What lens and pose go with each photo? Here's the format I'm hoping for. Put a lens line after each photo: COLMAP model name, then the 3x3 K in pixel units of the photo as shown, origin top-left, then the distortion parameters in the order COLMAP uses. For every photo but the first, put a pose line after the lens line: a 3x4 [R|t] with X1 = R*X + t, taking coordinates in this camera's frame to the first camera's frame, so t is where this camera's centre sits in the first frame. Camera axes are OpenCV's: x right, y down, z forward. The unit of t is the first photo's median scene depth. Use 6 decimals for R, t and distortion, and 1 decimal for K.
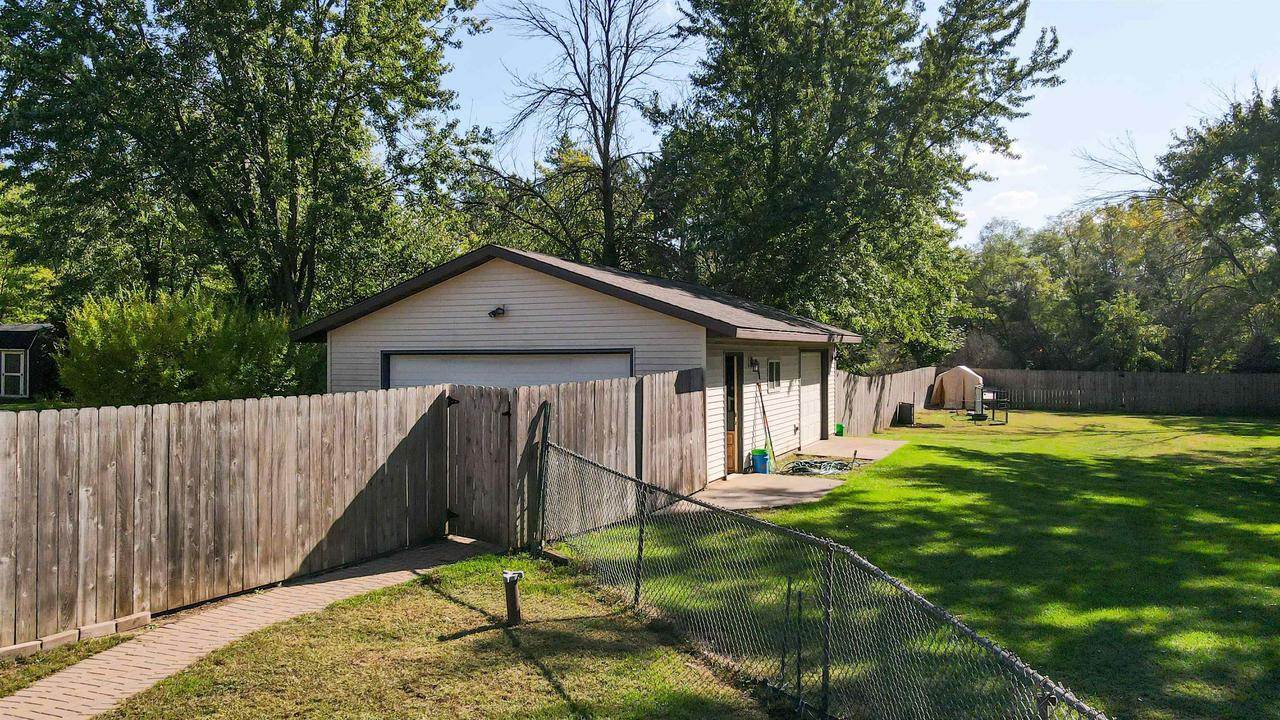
lens RADIAL K [[946.9, 0, 640.0], [0, 946.9, 360.0], [0, 0, 1]] dist [-0.004977, 0.069269]
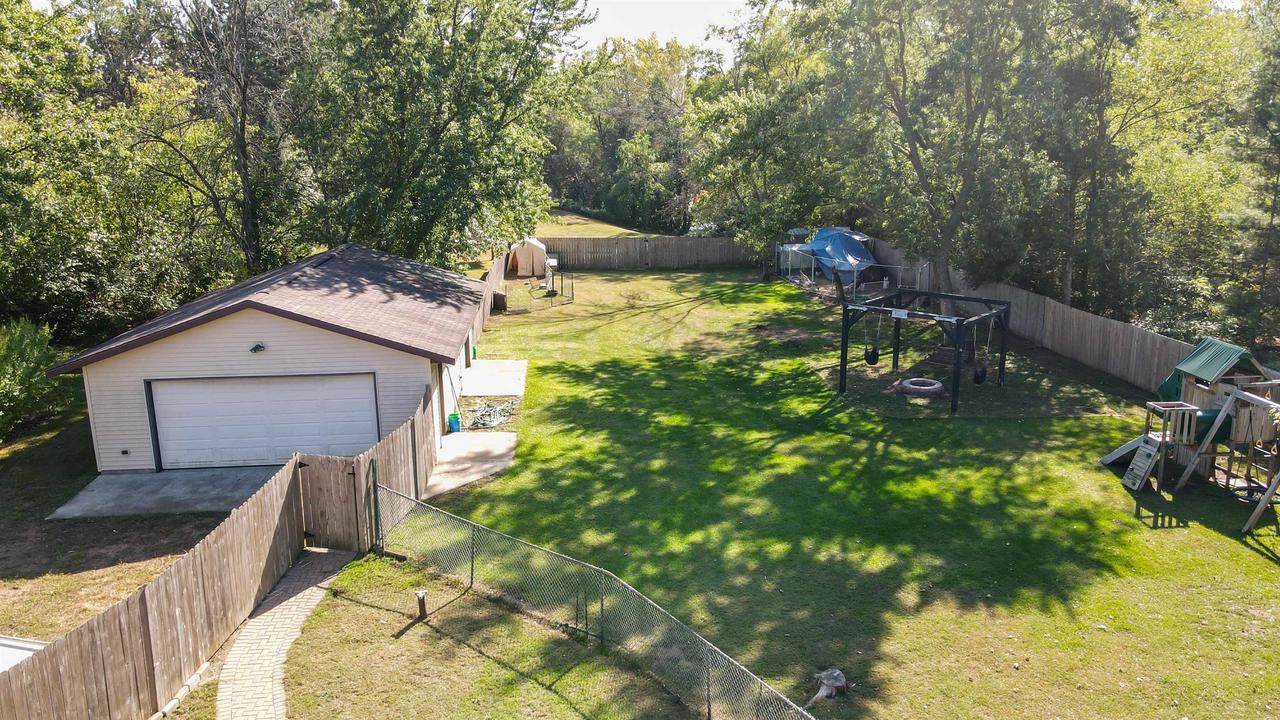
lens RADIAL K [[946.9, 0, 640.0], [0, 946.9, 360.0], [0, 0, 1]] dist [-0.004977, 0.069269]
pose [[0.883704, -0.113627, 0.454044, -0.276661], [0.009606, 0.974283, 0.225124, -0.318382], [-0.467948, -0.194582, 0.862069, -0.355455]]
